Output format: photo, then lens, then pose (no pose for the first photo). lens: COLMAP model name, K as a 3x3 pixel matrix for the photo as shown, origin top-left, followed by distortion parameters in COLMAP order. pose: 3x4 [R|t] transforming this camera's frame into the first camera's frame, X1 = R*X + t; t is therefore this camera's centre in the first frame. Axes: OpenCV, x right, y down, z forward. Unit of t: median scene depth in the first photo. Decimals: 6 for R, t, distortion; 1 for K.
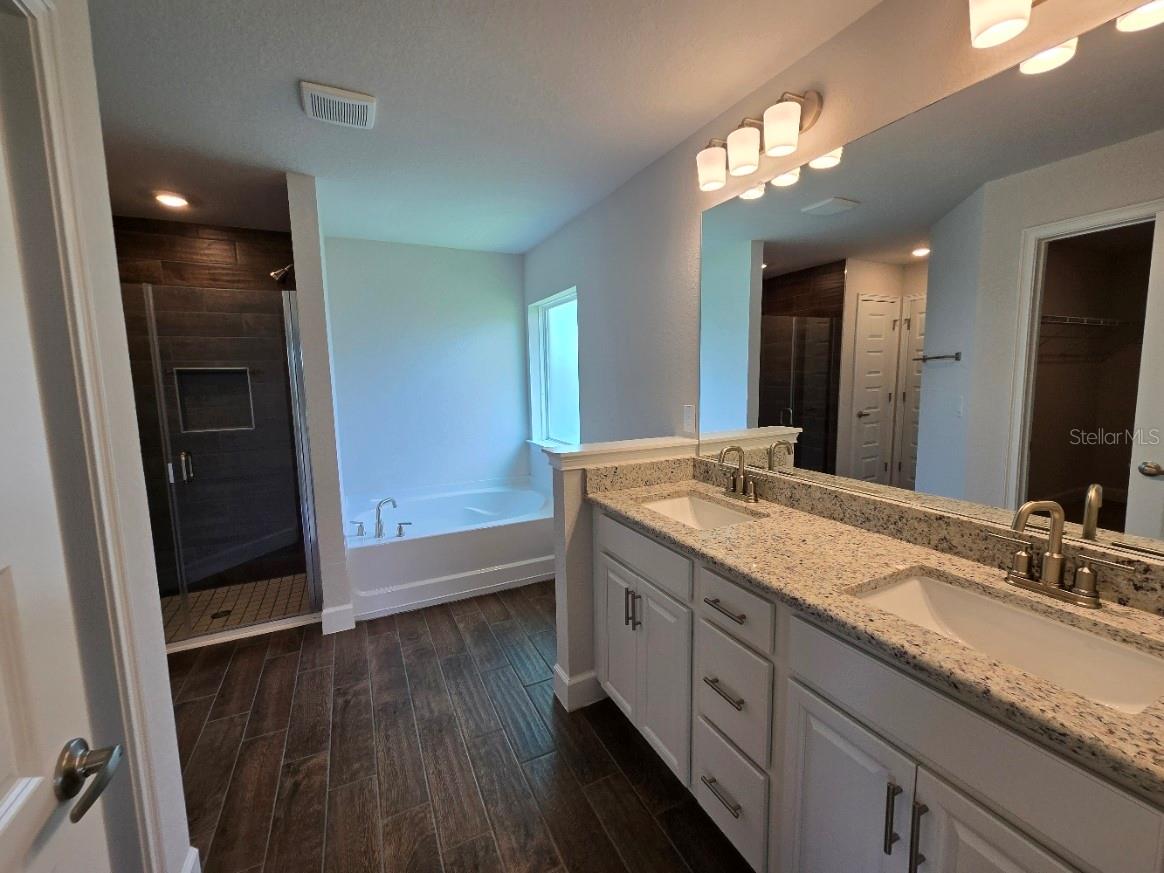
lens RADIAL K [[472.0, 0, 582.0], [0, 472.0, 436.5], [0, 0, 1]] dist [0.000780, 0.000134]
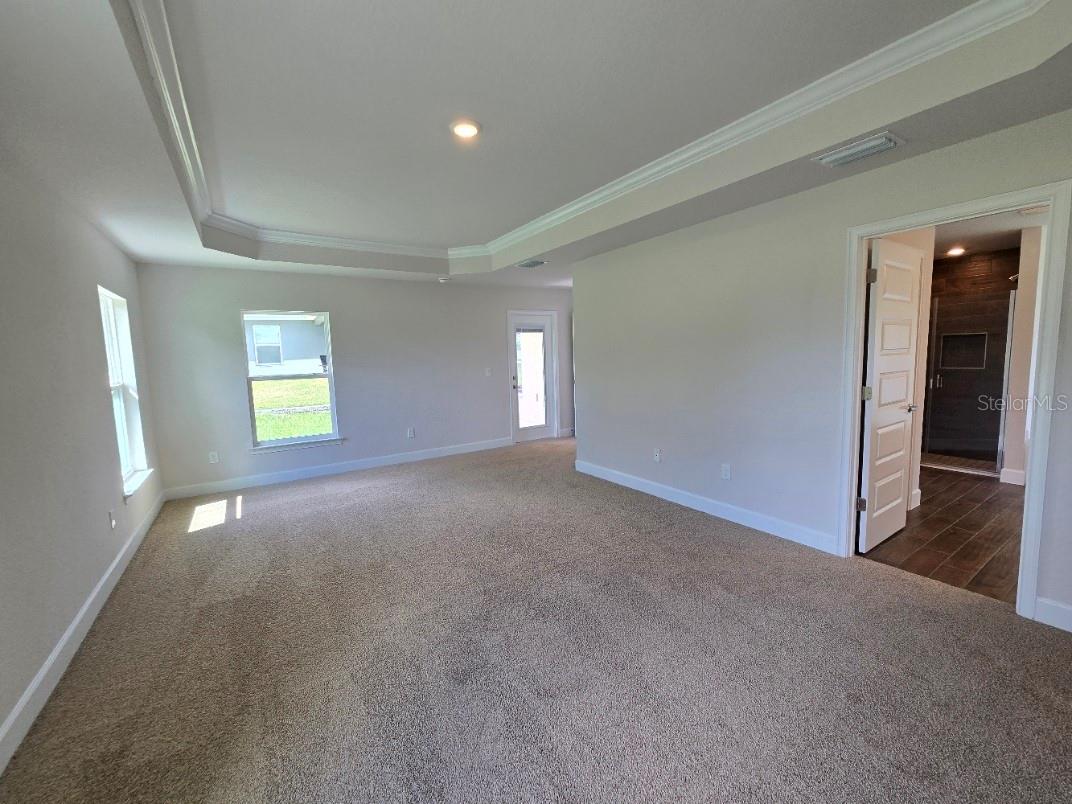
lens RADIAL K [[436.3, 0, 536.0], [0, 436.3, 402.0], [0, 0, 1]] dist [-0.000901, -0.000097]
pose [[0.122866, 0.109410, -0.986374, 0.760592], [-0.107843, 0.989491, 0.096322, 0.143390], [0.986546, 0.094539, 0.133374, -0.896318]]
